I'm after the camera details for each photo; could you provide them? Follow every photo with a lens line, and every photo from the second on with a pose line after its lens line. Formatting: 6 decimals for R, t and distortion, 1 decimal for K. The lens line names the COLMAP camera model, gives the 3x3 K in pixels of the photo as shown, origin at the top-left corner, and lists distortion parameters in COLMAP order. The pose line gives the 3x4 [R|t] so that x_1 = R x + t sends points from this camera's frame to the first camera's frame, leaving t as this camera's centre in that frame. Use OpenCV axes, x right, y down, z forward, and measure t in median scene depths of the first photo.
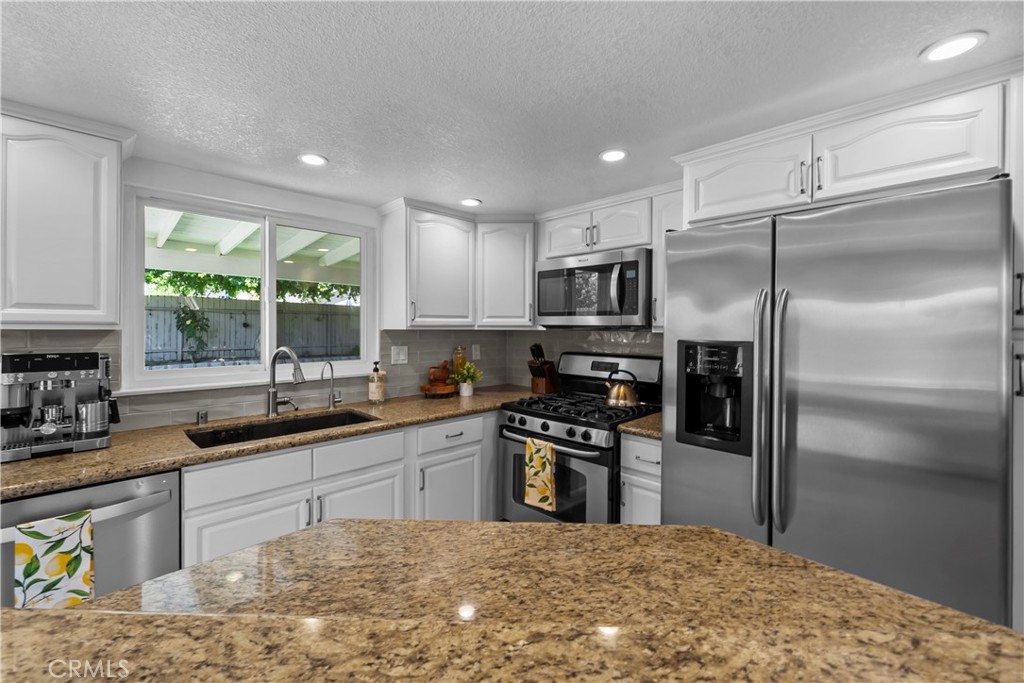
lens RADIAL K [[421.0, 0, 492.6], [0, 421.0, 326.2], [0, 0, 1]] dist [0.000277, -0.000349]
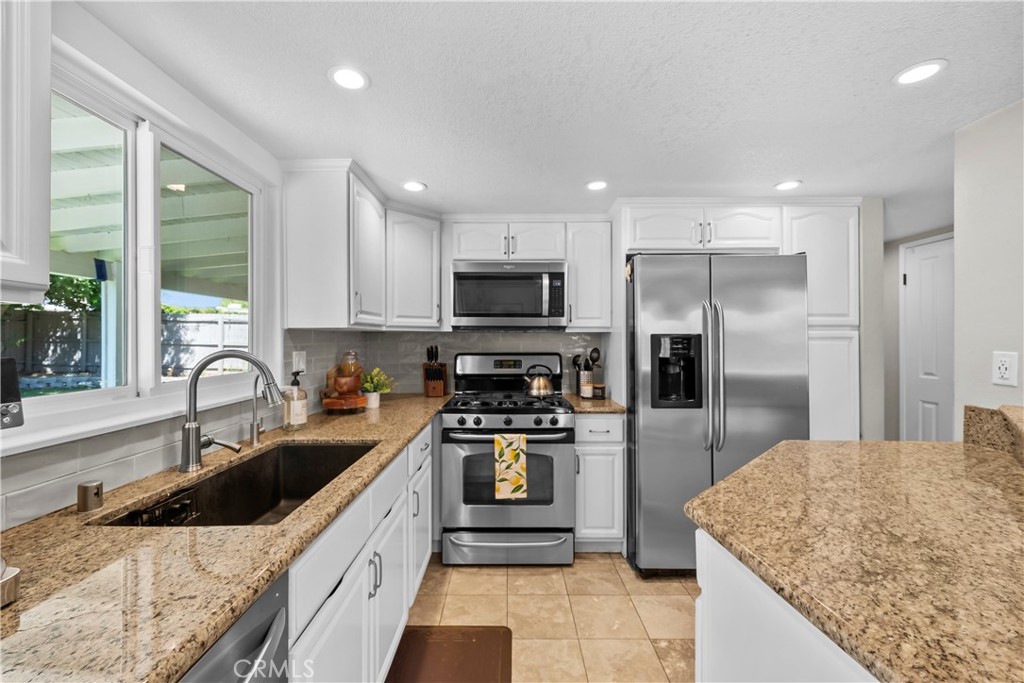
lens RADIAL K [[421.0, 0, 492.3], [0, 421.0, 337.6], [0, 0, 1]] dist [0.000277, -0.000349]
pose [[0.700834, -0.000334, 0.713324, -0.660018], [0.002071, 0.999997, -0.001567, 0.032480], [-0.713321, 0.002576, 0.700832, 0.297033]]
